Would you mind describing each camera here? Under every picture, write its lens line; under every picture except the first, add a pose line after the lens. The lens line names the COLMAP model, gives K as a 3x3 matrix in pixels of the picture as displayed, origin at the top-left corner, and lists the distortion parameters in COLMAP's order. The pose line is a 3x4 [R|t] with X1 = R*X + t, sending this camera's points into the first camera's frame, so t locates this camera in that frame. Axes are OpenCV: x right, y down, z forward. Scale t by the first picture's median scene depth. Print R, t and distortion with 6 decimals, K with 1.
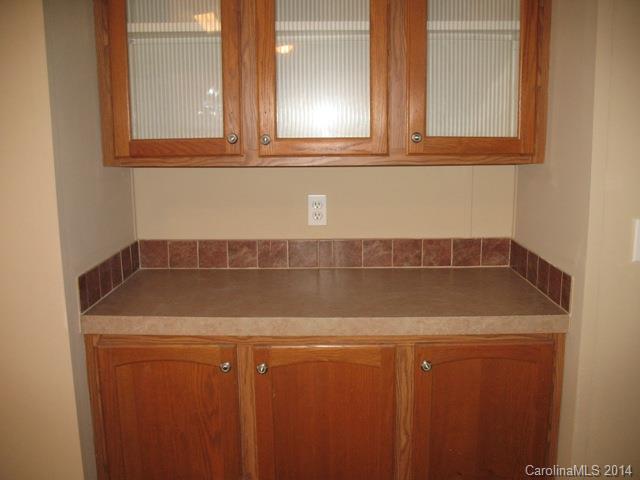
lens RADIAL K [[657.2, 0, 320.6], [0, 657.2, 240.4], [0, 0, 1]] dist [-0.126996, 0.000000]
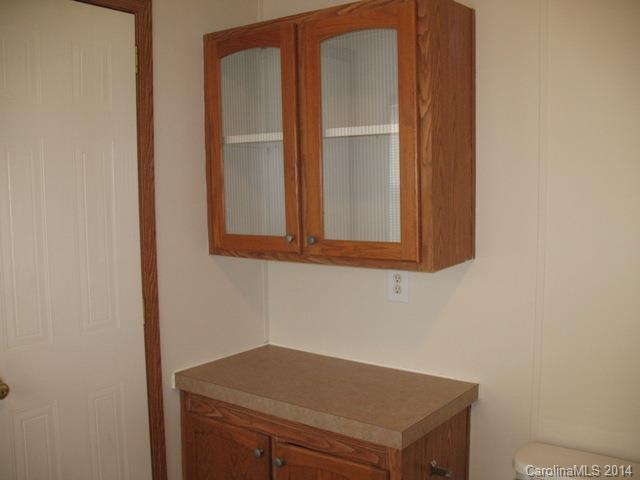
lens RADIAL K [[657.2, 0, 319.6], [0, 657.2, 240.1], [0, 0, 1]] dist [-0.126996, 0.000000]
pose [[0.788257, 0.042603, -0.613869, 0.586664], [-0.123956, 0.988144, -0.090592, -0.061806], [0.602732, 0.147502, 0.784192, 0.185286]]
